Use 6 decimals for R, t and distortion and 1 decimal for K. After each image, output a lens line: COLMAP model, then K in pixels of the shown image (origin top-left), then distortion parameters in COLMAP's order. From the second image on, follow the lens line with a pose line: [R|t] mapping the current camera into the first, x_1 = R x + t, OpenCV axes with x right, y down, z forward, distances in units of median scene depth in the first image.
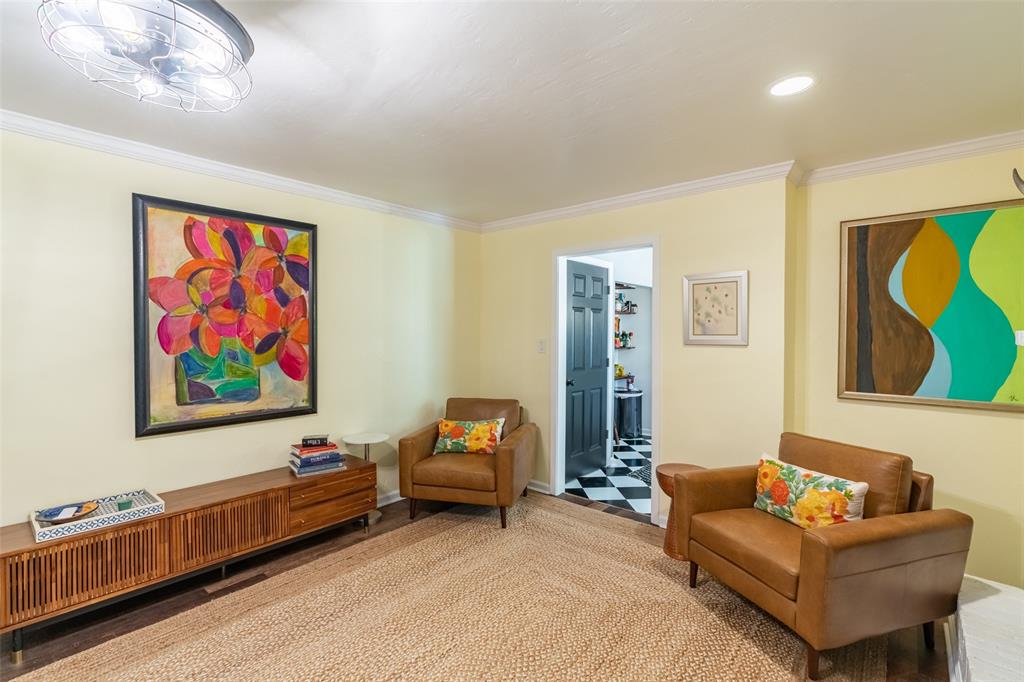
lens RADIAL K [[468.2, 0, 513.9], [0, 468.2, 338.9], [0, 0, 1]] dist [-0.004477, 0.000854]
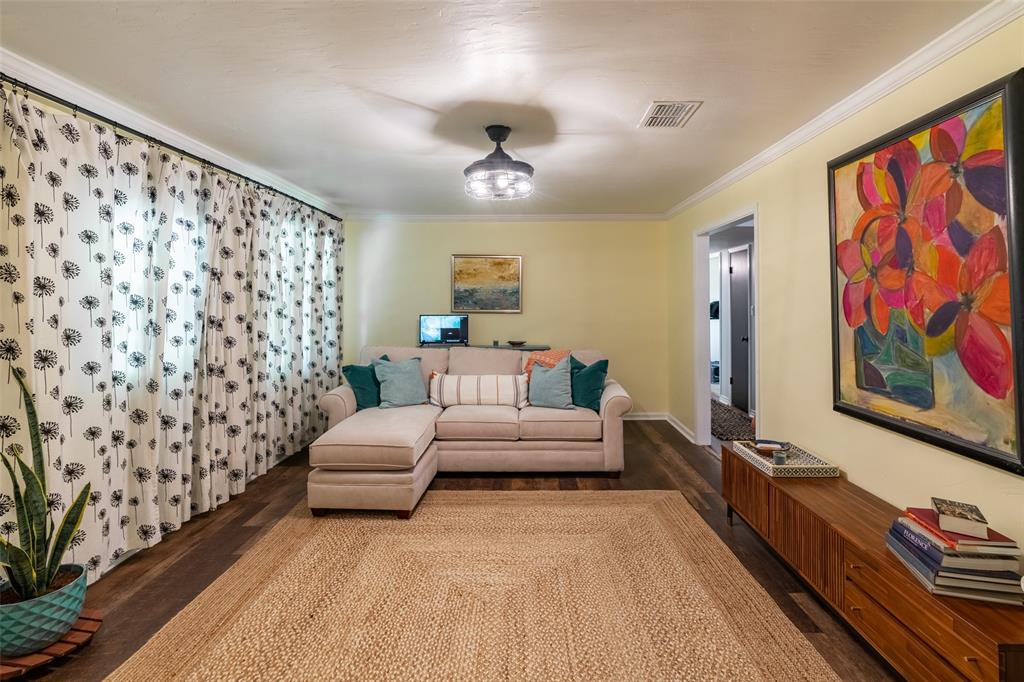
lens RADIAL K [[468.2, 0, 532.3], [0, 468.2, 289.4], [0, 0, 1]] dist [-0.004477, 0.000854]
pose [[-0.749665, -0.019755, -0.661522, 0.275160], [-0.008843, 0.999764, -0.019835, -0.013702], [0.661758, -0.009019, -0.749663, 1.168014]]
